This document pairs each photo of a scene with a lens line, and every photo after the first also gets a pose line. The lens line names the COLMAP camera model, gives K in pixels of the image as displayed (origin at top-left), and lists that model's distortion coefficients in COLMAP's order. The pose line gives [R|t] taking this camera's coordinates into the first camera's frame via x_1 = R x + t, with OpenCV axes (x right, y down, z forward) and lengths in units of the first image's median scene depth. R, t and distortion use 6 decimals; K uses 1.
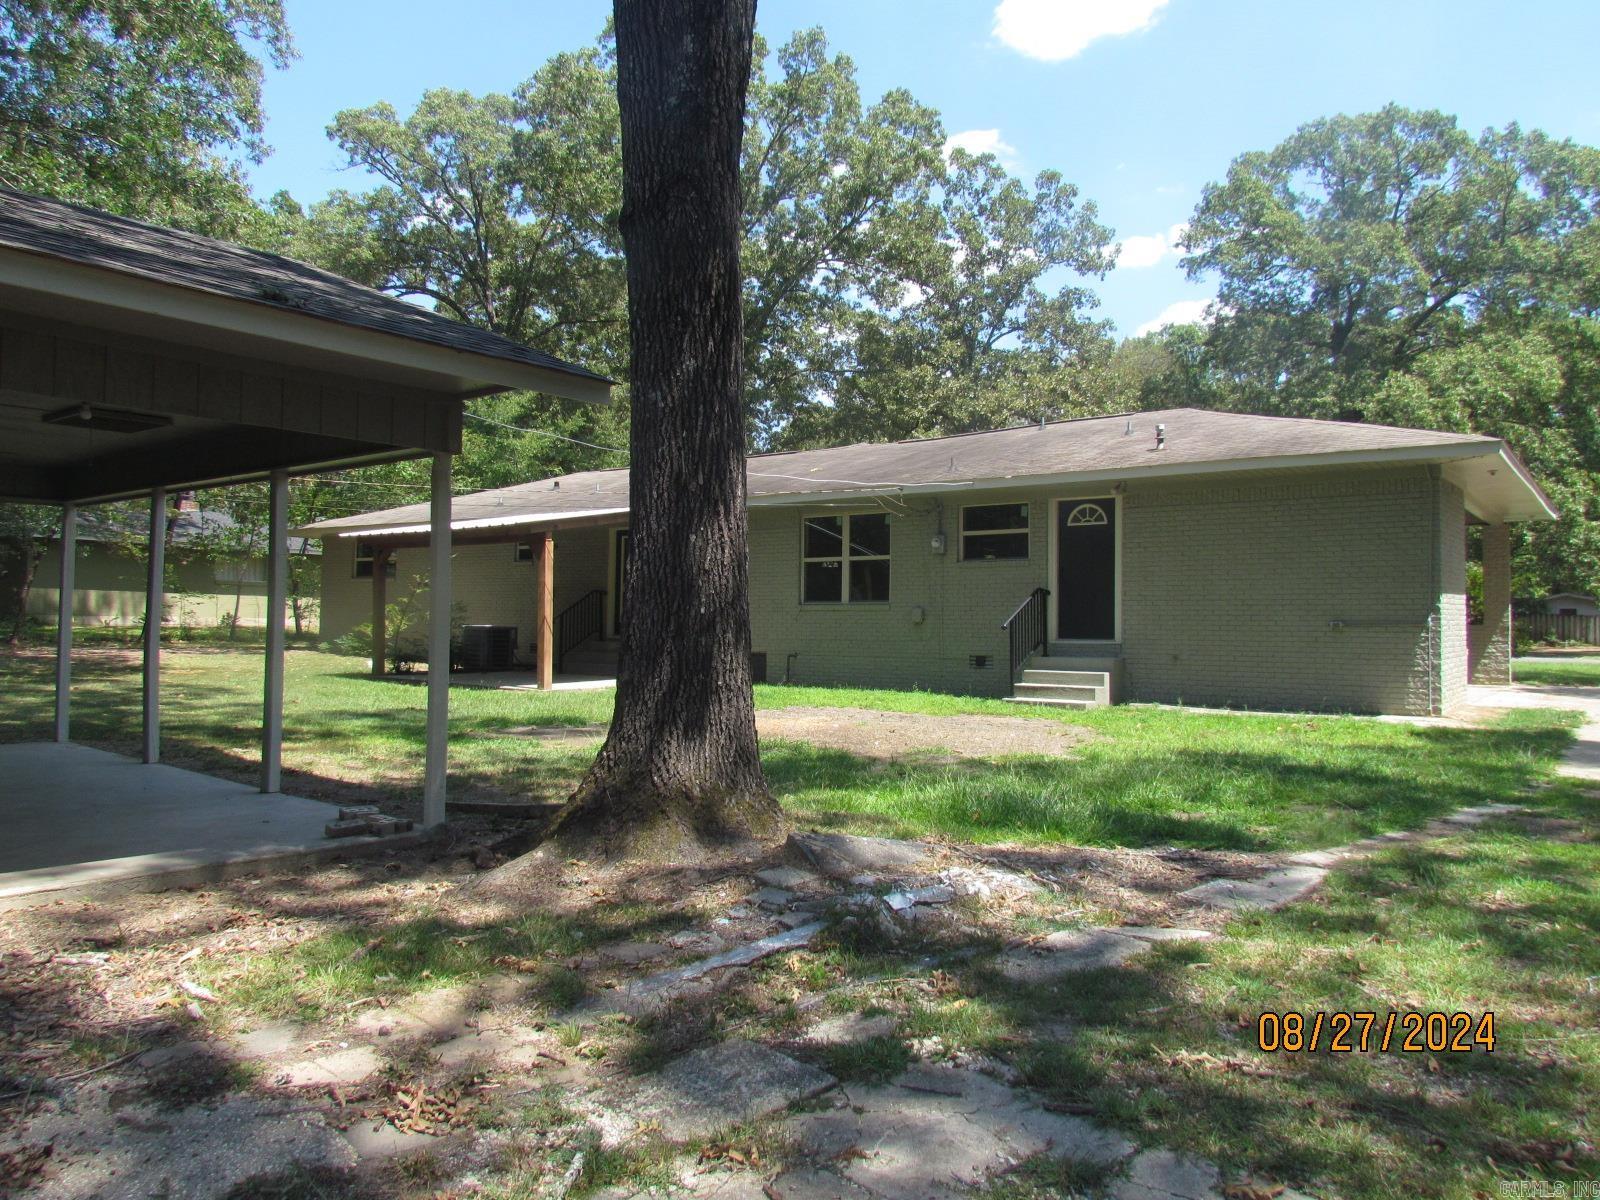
lens RADIAL K [[1151.9, 0, 792.6], [0, 1151.9, 592.1], [0, 0, 1]] dist [-0.040778, 0.030337]
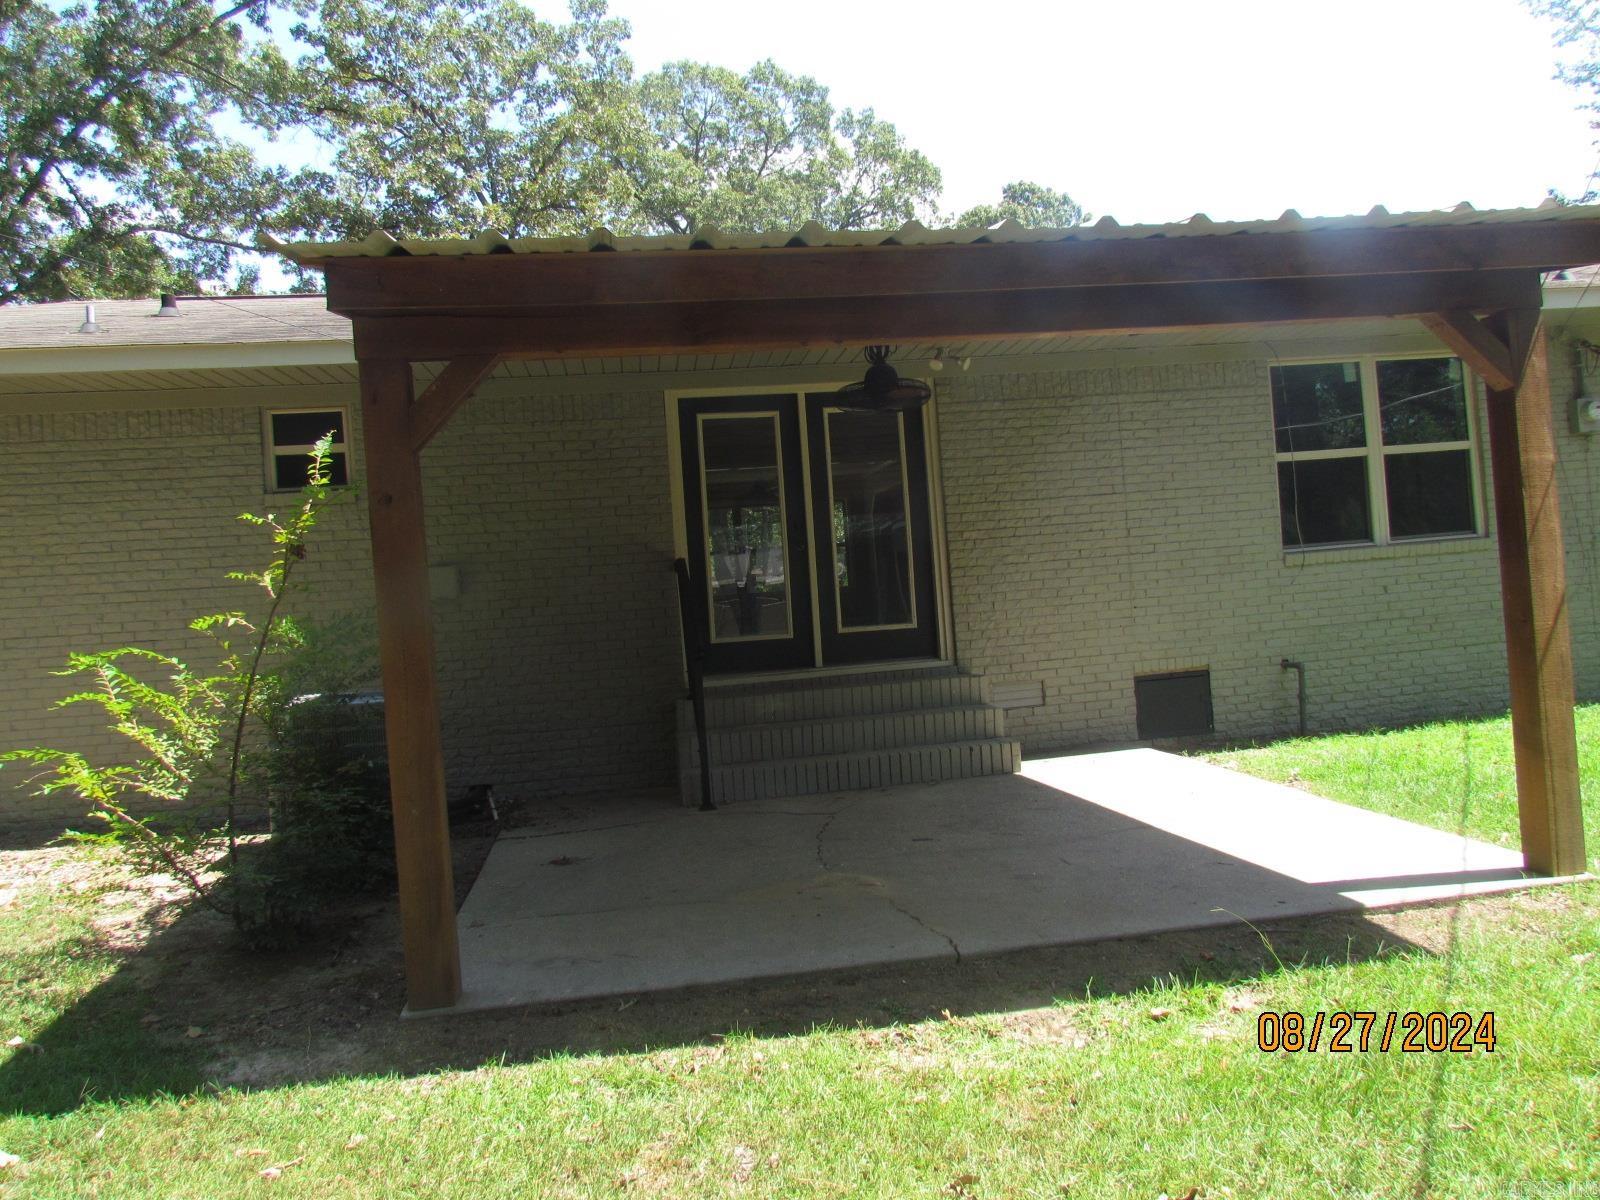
lens RADIAL K [[1151.9, 0, 792.6], [0, 1151.9, 592.1], [0, 0, 1]] dist [-0.040778, 0.030337]
pose [[0.673866, -0.055079, 0.736798, -0.470576], [0.063379, 0.997851, 0.016627, 0.006447], [-0.736131, 0.035493, 0.675908, 0.842417]]
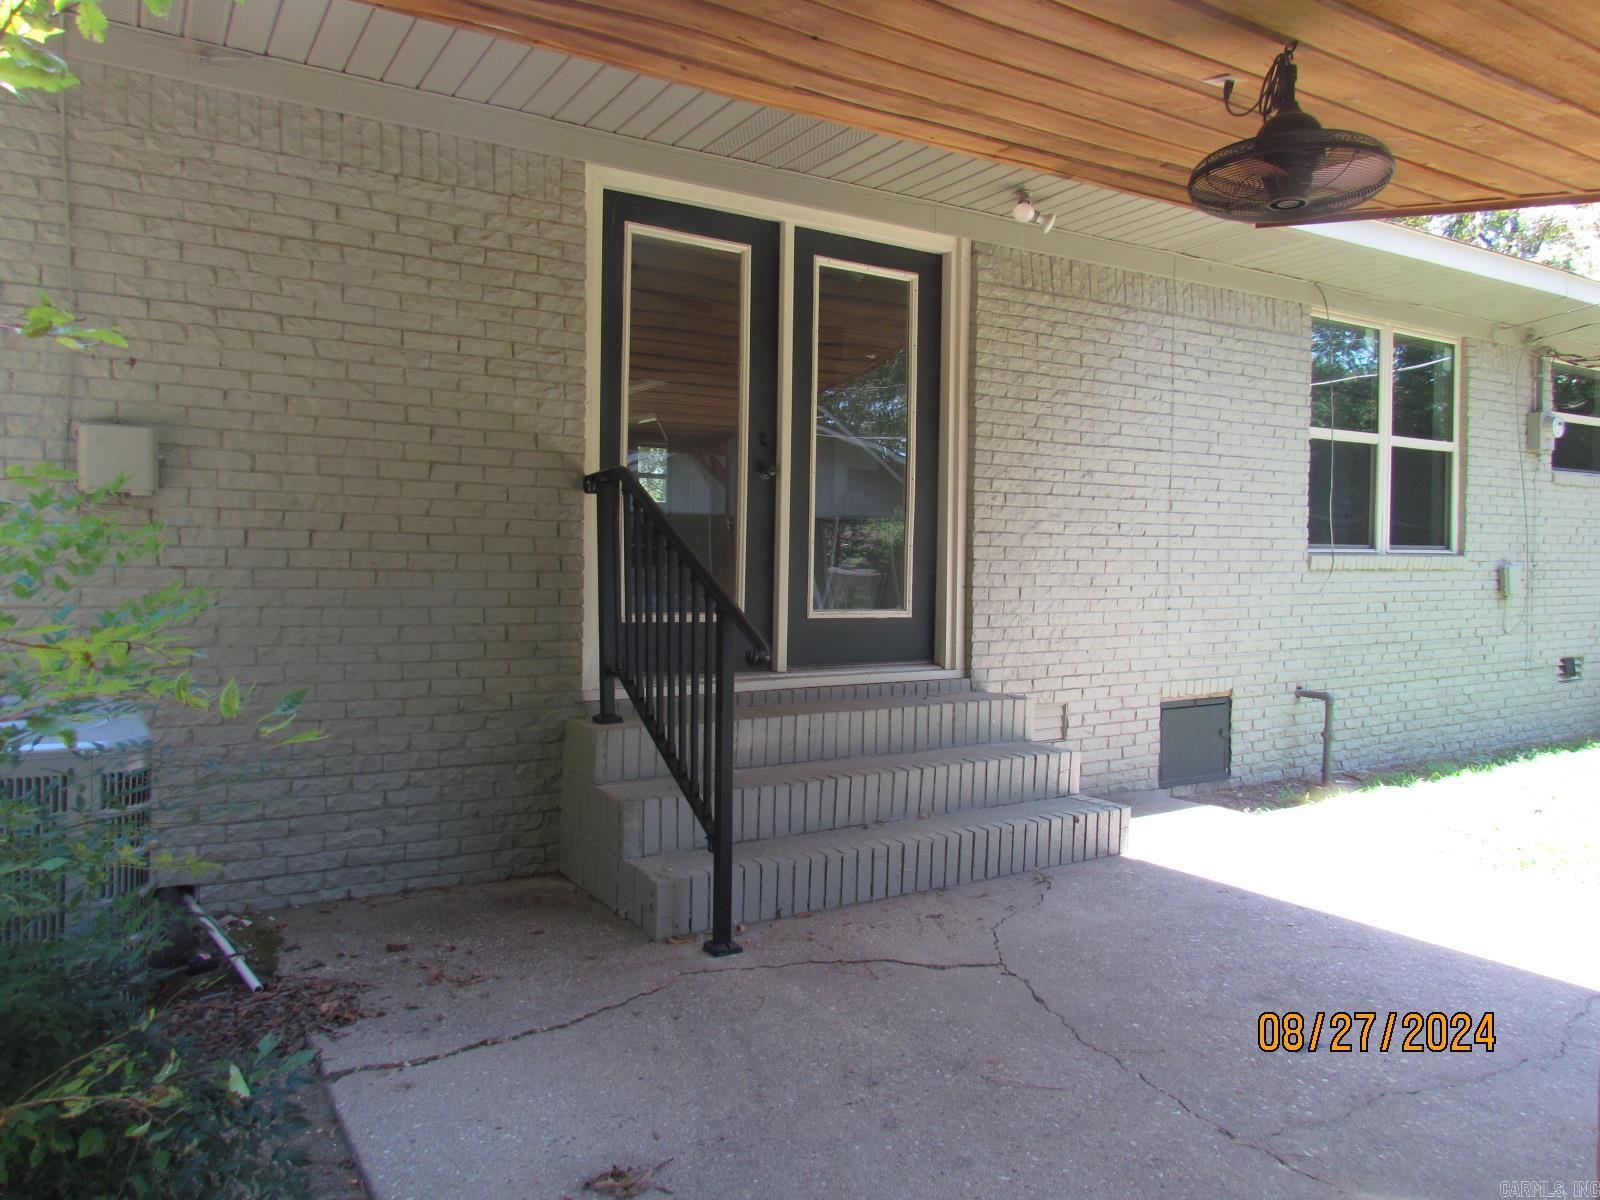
lens RADIAL K [[1151.9, 0, 792.6], [0, 1151.9, 592.1], [0, 0, 1]] dist [-0.040778, 0.030337]
pose [[0.321549, -0.033004, 0.946318, -0.394859], [-0.030422, 0.998516, 0.045162, 0.012095], [-0.946404, -0.043310, 0.320068, 1.048476]]
